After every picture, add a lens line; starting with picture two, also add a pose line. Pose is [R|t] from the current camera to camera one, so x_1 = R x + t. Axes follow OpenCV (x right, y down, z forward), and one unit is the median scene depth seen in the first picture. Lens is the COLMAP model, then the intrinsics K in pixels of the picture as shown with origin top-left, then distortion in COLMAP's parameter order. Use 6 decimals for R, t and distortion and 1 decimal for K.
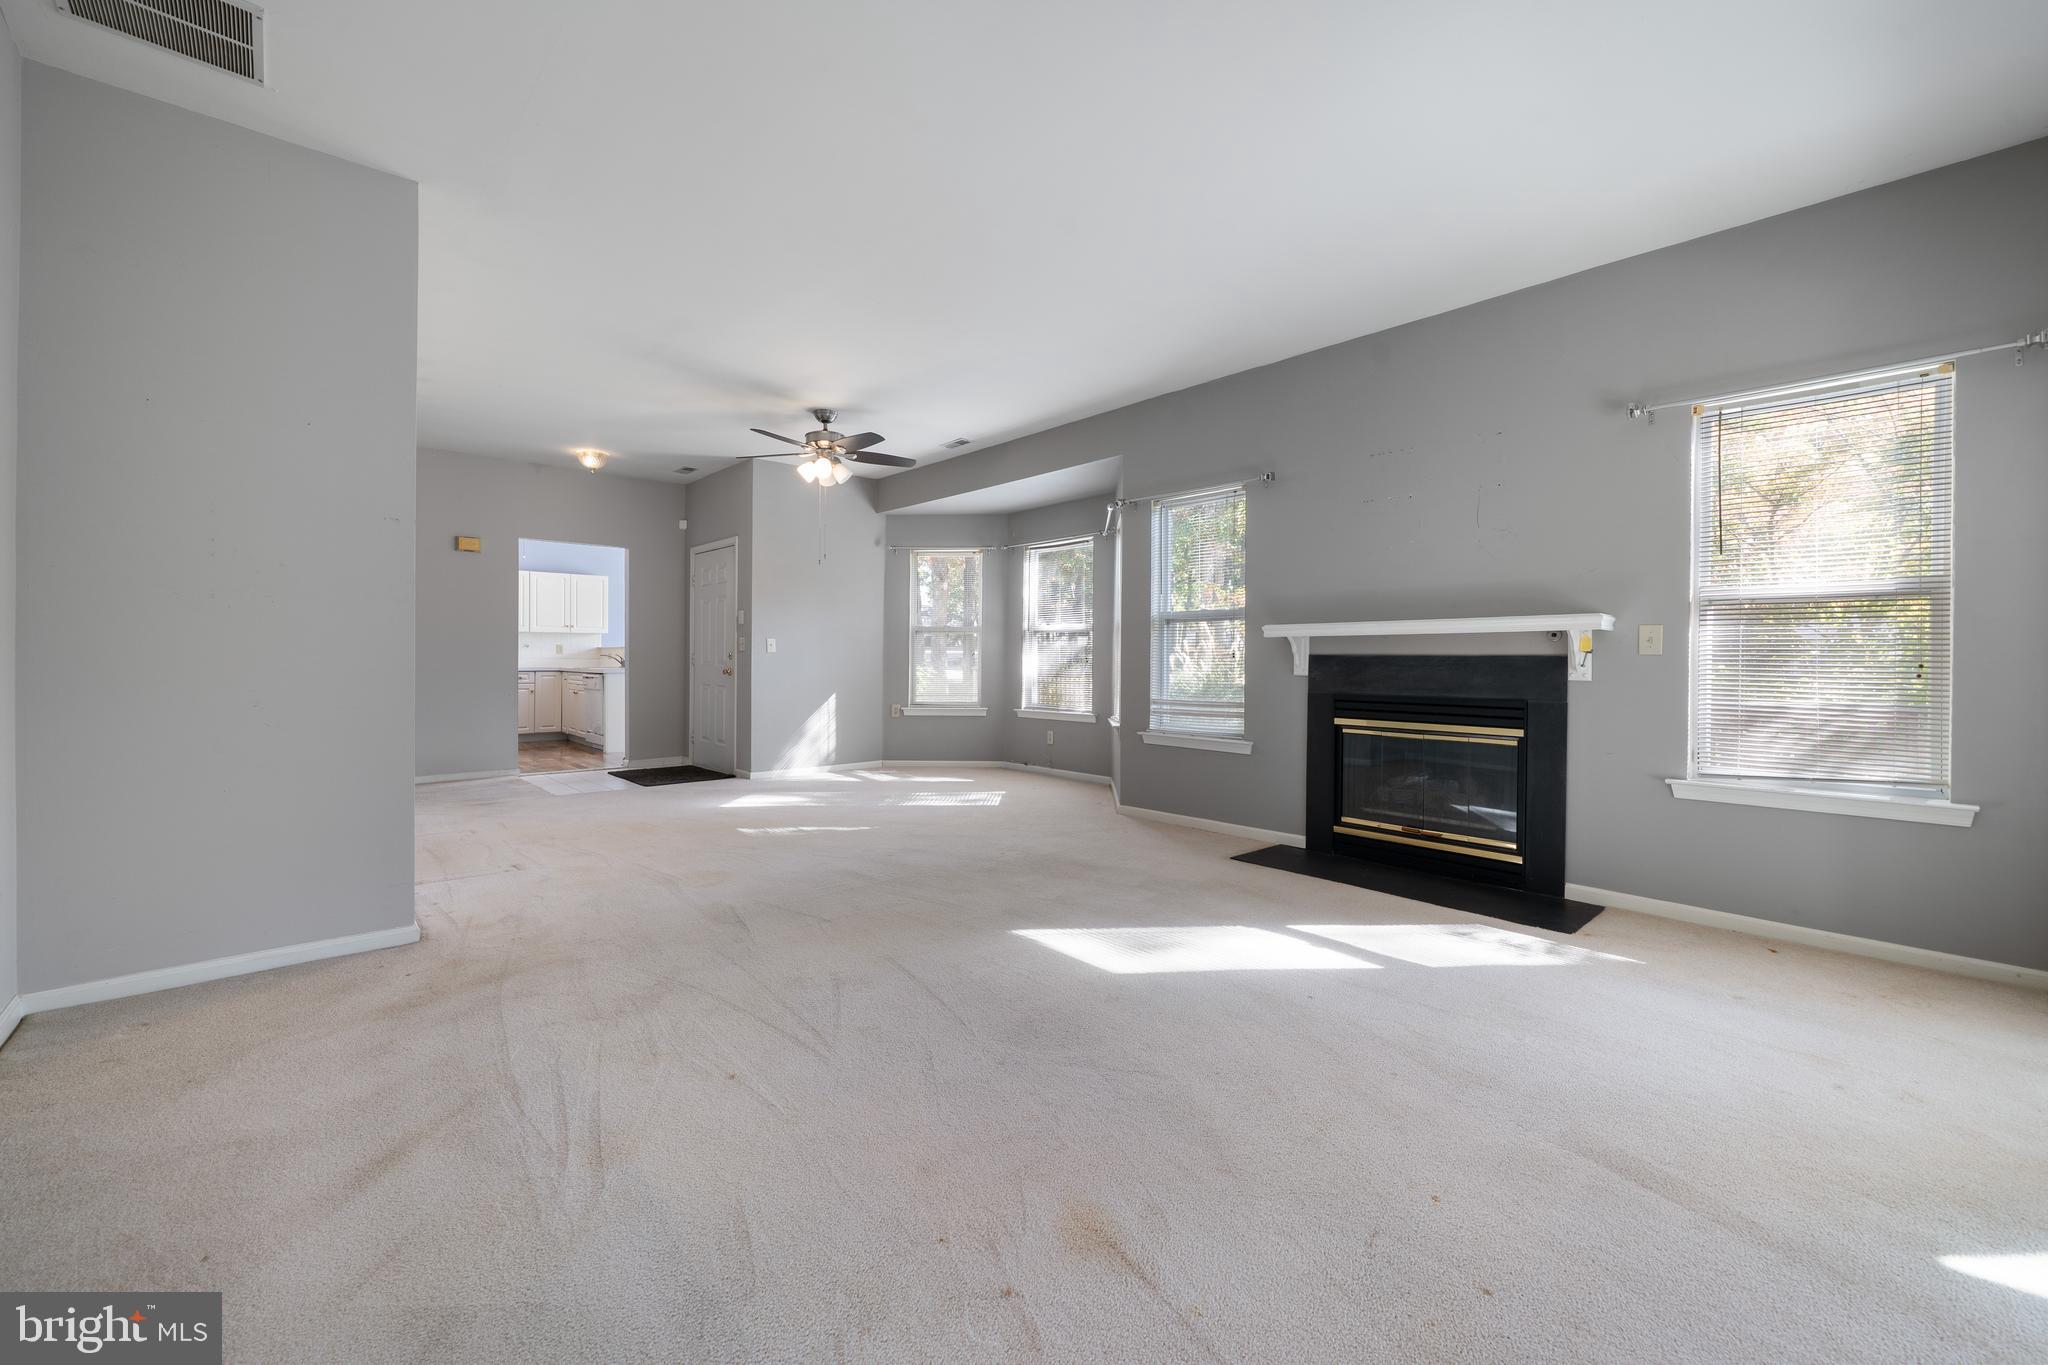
lens RADIAL K [[818.1, 0, 1034.2], [0, 818.1, 661.6], [0, 0, 1]] dist [0.000395, -0.000054]
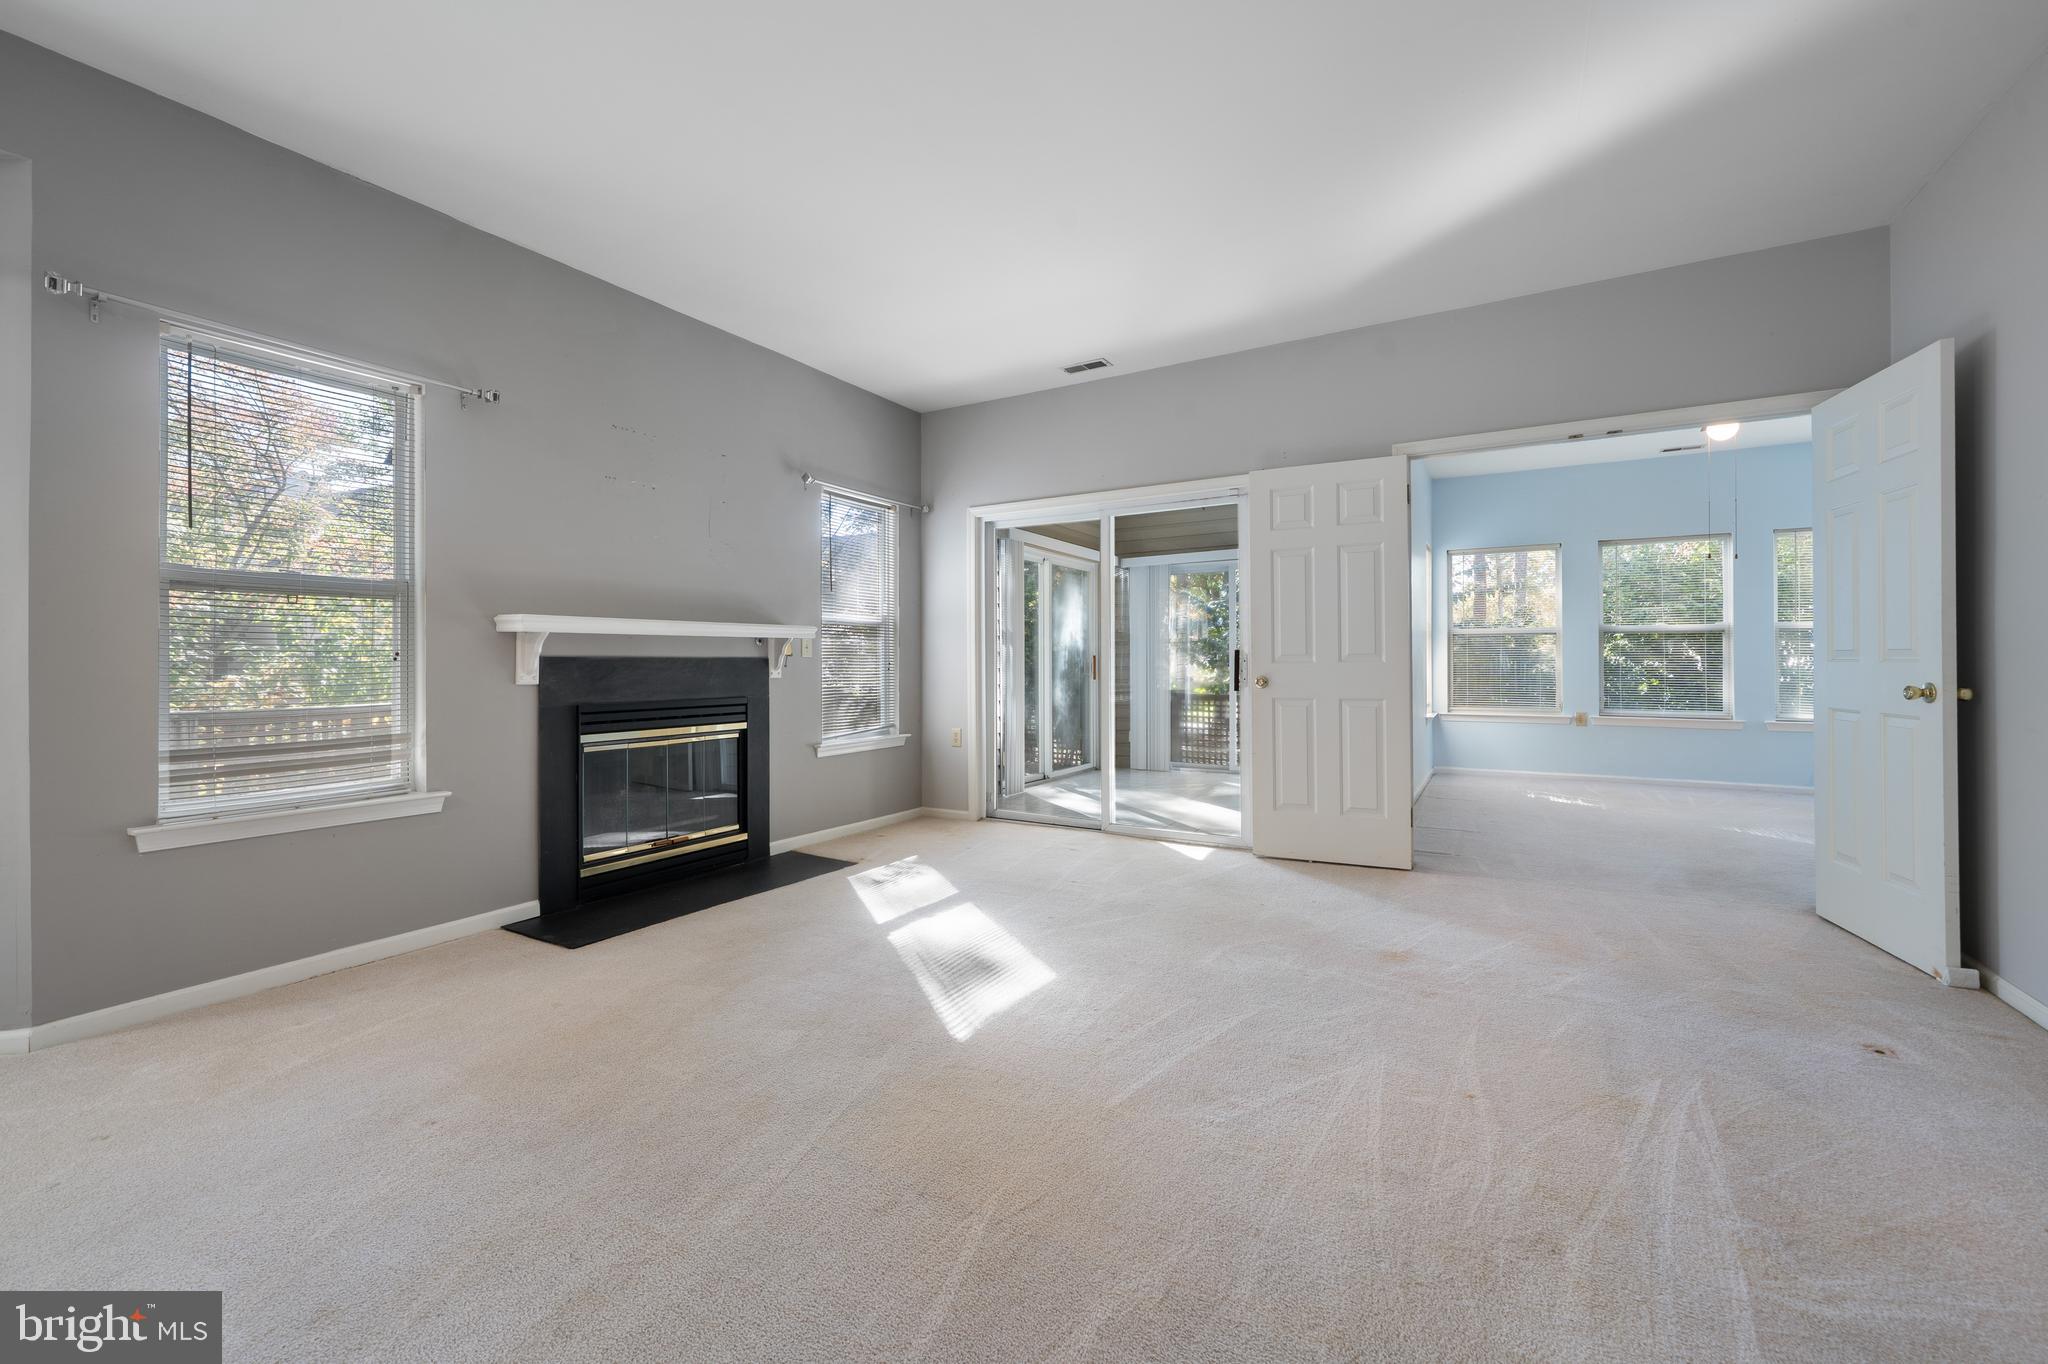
lens RADIAL K [[818.1, 0, 1023.8], [0, 818.1, 663.7], [0, 0, 1]] dist [0.000395, -0.000054]
pose [[-0.282504, -0.007433, 0.959237, -0.589822], [0.004350, 0.999950, 0.009029, -0.007495], [-0.959256, 0.006723, -0.282458, 0.911032]]
